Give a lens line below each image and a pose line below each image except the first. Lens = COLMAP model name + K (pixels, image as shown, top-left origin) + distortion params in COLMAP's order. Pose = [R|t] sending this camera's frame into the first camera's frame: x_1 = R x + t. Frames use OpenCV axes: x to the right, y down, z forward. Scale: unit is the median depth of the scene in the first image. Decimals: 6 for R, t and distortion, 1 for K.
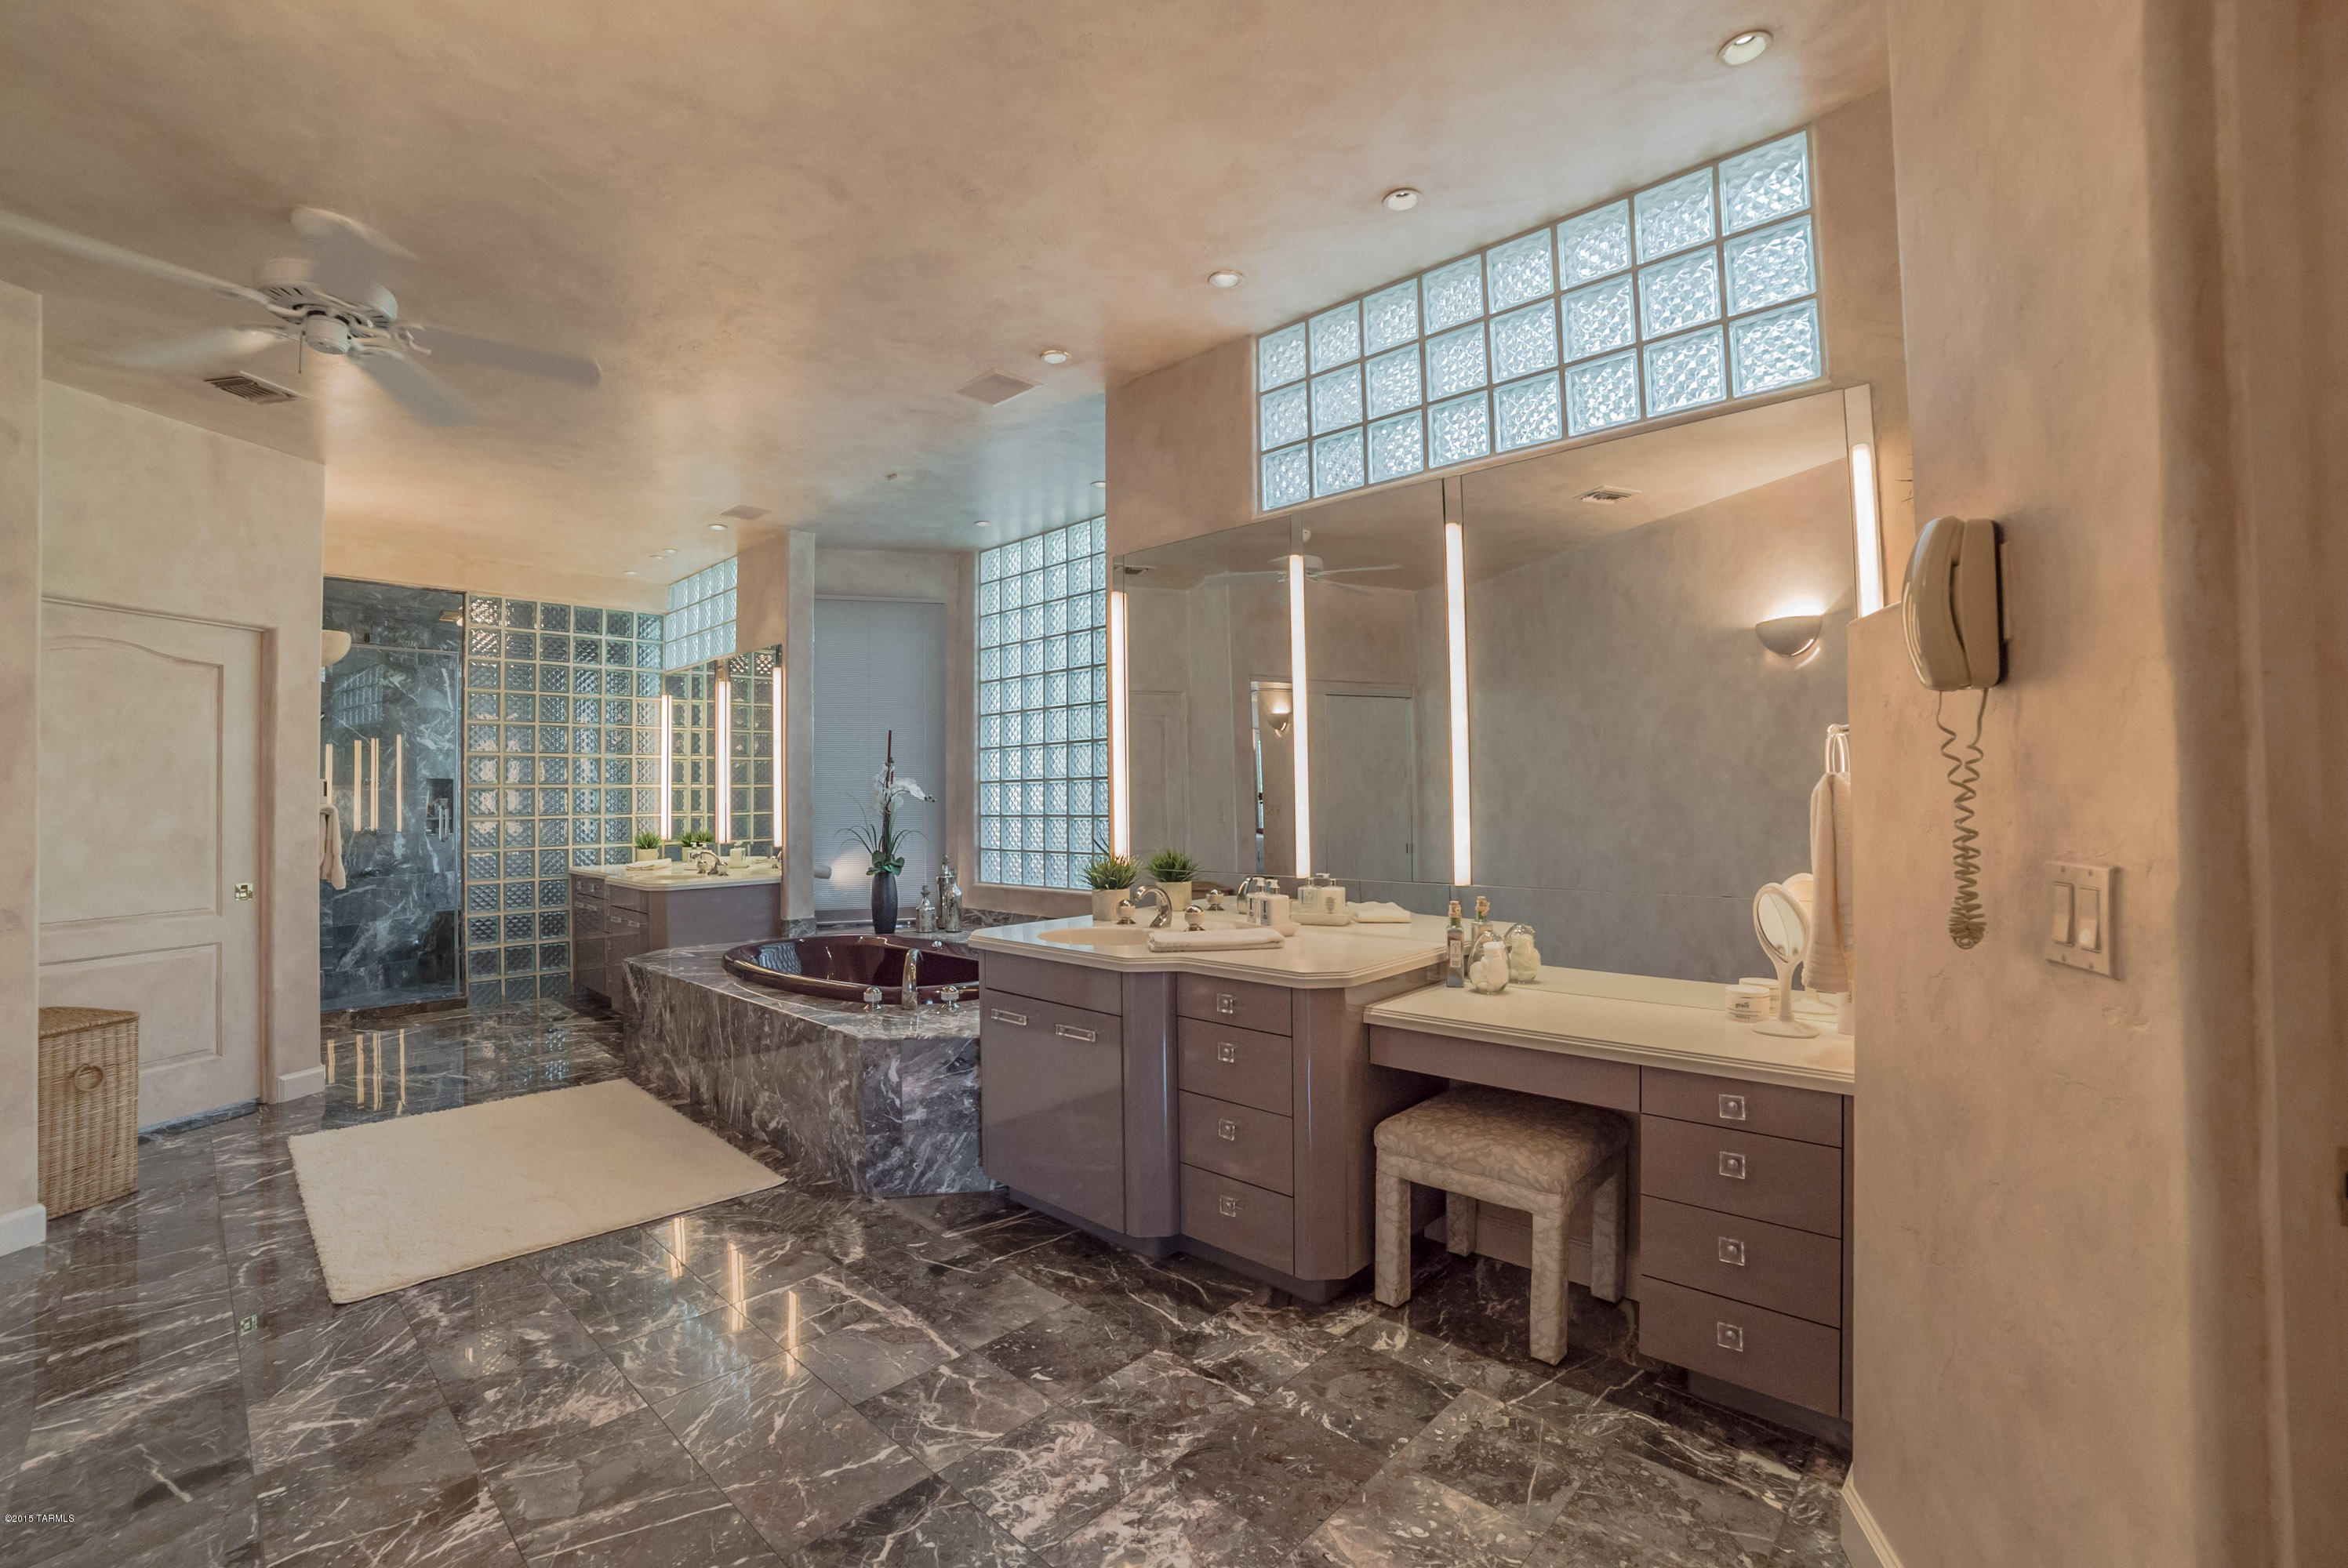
lens RADIAL K [[1008.9, 0, 1180.3], [0, 1008.9, 785.0], [0, 0, 1]] dist [-0.102308, 0.037080]
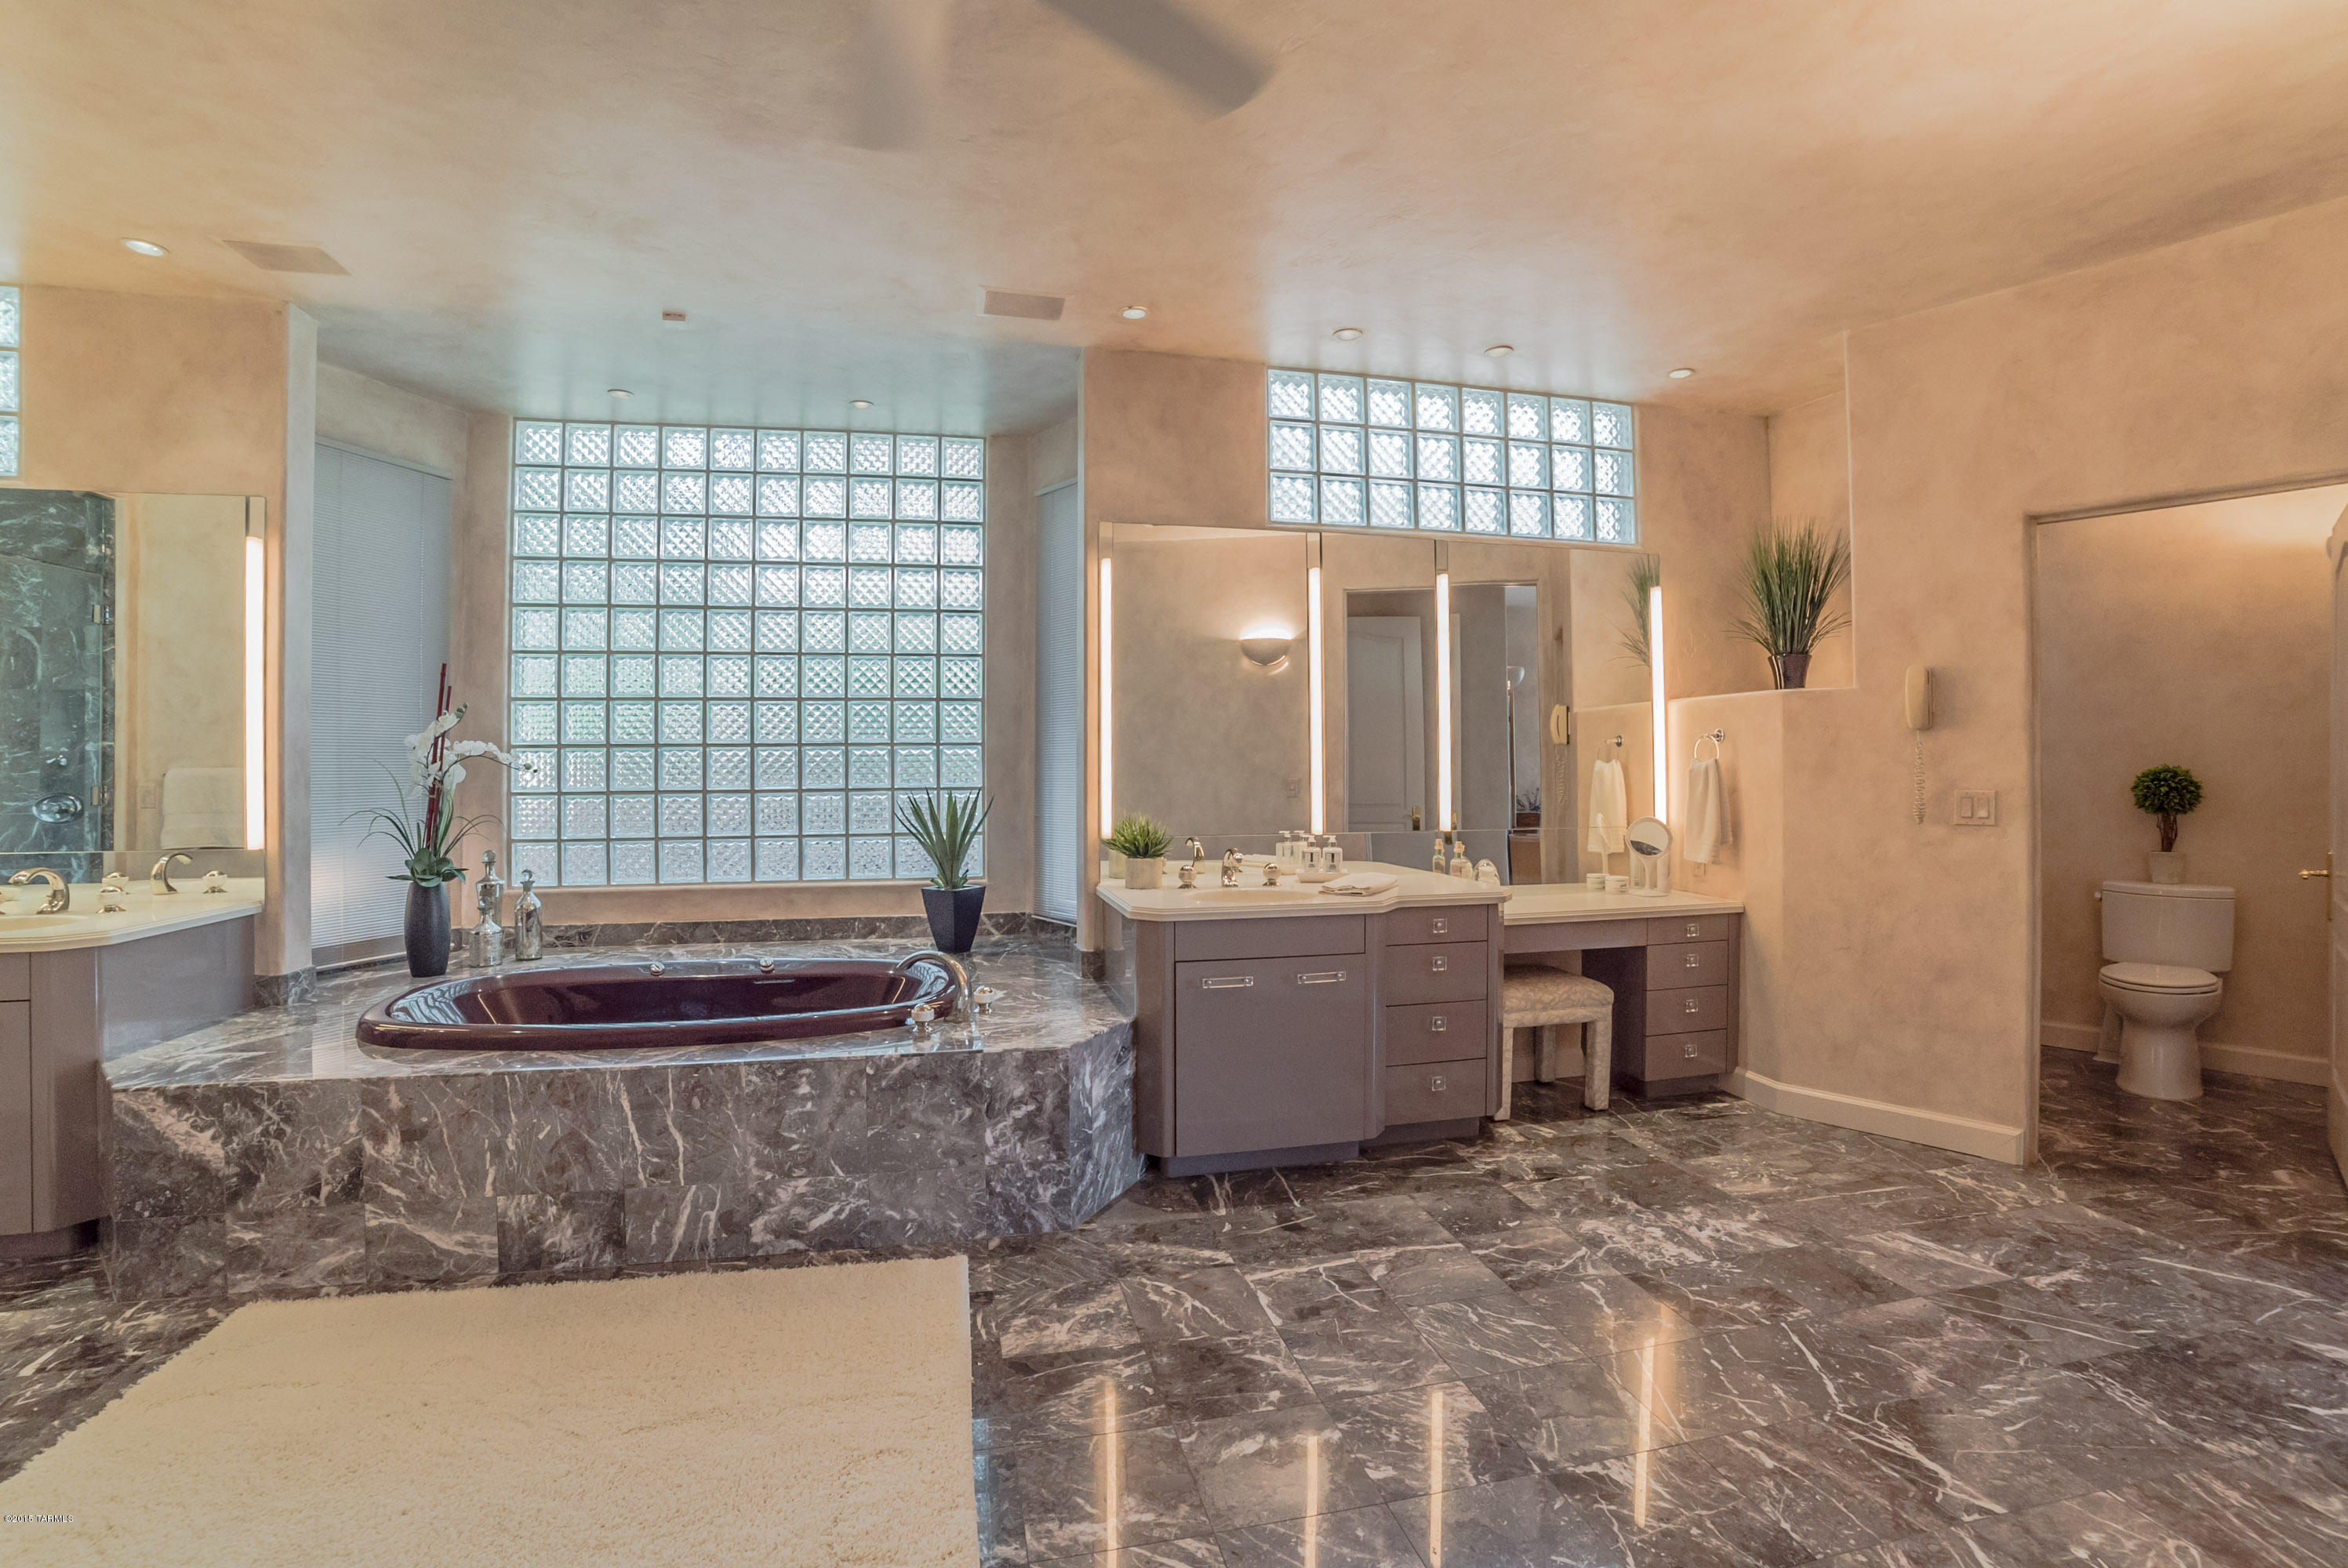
lens RADIAL K [[1044.1, 0, 1182.5], [0, 1044.1, 780.6], [0, 0, 1]] dist [-0.107906, 0.041601]
pose [[0.560975, 0.001855, 0.827830, -1.287196], [-0.012584, 0.999901, 0.006287, 0.026896], [-0.827737, -0.013944, 0.560943, 0.546982]]
